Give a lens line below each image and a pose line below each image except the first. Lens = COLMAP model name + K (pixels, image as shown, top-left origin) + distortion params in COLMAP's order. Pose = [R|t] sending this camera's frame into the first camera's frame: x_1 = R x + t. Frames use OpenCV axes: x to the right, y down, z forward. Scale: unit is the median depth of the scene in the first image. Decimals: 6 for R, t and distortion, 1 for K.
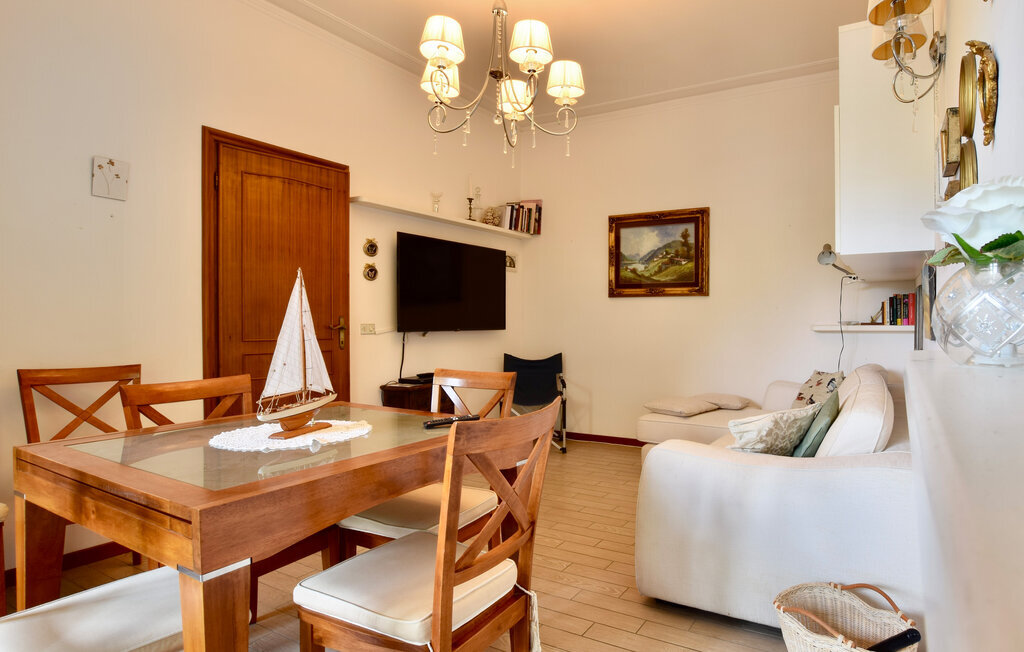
lens RADIAL K [[468.4, 0, 510.3], [0, 468.4, 326.0], [0, 0, 1]] dist [-0.025545, 0.000699]
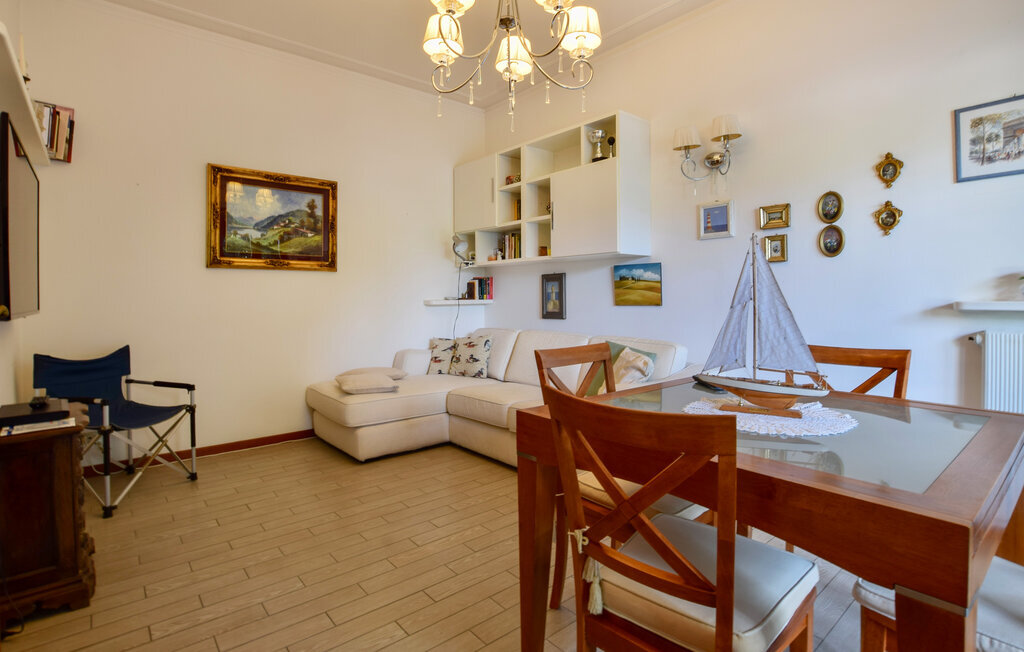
lens RADIAL K [[517.0, 0, 468.4], [0, 517.0, 294.7], [0, 0, 1]] dist [-0.006955, -0.000709]
pose [[0.423769, -0.003646, 0.905763, -0.424105], [0.012461, 0.999921, -0.001805, -0.009947], [-0.905685, 0.012051, 0.423780, 0.269272]]
